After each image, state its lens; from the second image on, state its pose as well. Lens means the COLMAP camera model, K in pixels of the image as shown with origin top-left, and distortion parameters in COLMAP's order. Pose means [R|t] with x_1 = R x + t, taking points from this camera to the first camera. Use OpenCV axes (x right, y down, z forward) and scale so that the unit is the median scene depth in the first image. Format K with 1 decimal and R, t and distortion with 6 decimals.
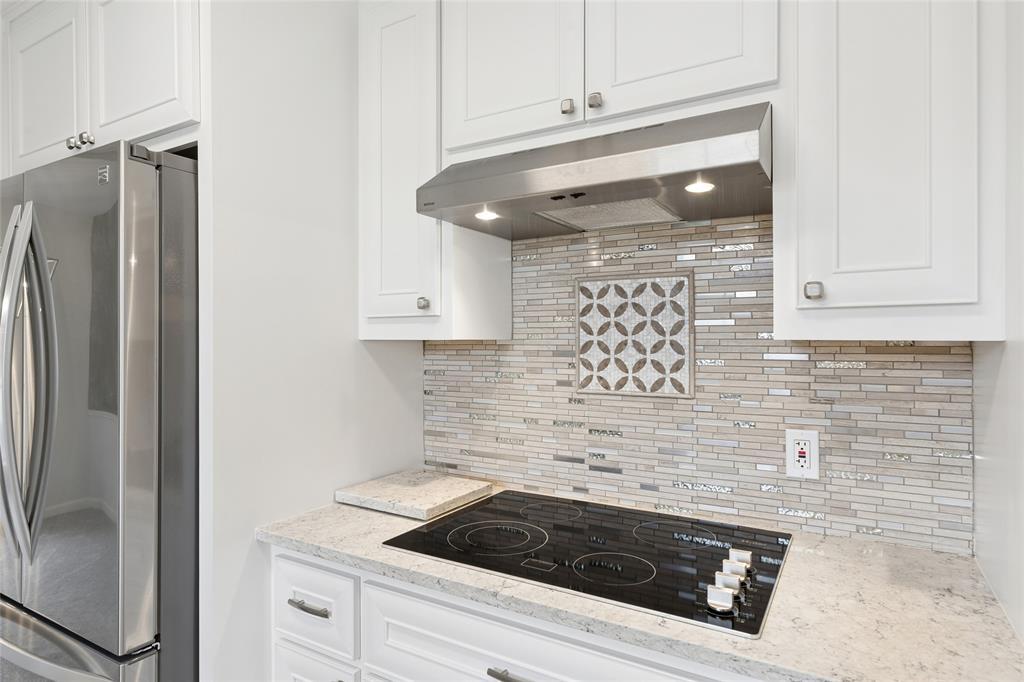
lens RADIAL K [[572.2, 0, 505.8], [0, 572.2, 340.7], [0, 0, 1]] dist [-0.002477, 0.000631]
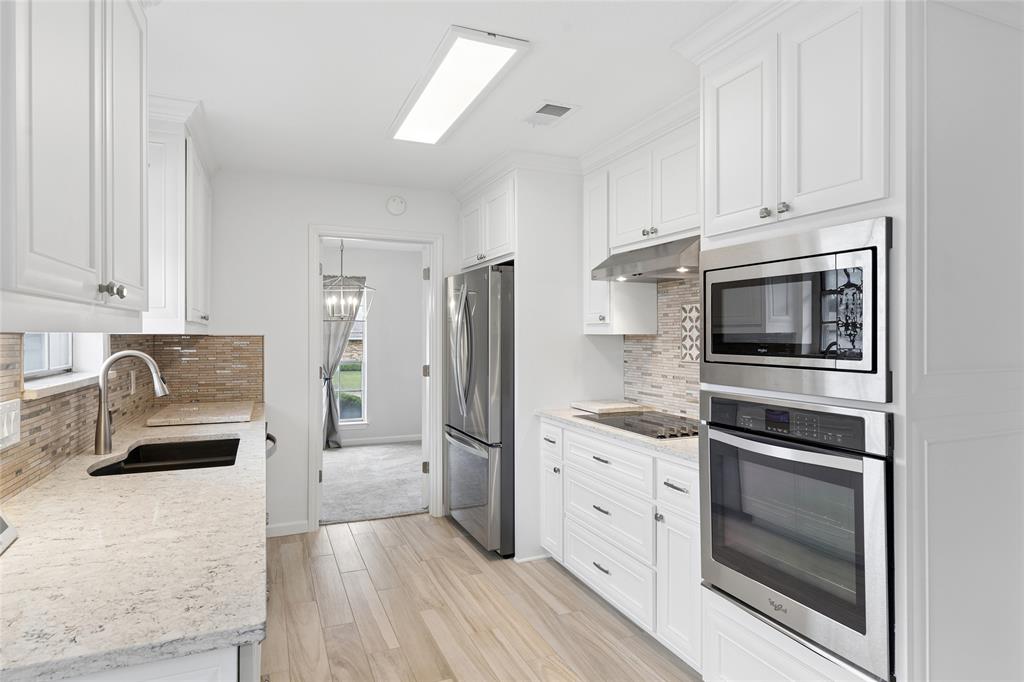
lens RADIAL K [[572.2, 0, 513.2], [0, 572.2, 336.8], [0, 0, 1]] dist [-0.002477, 0.000631]
pose [[0.808875, 0.002584, -0.587975, 0.814497], [0.002224, 0.999970, 0.007453, -0.009450], [0.587976, -0.007336, 0.808845, -0.917743]]
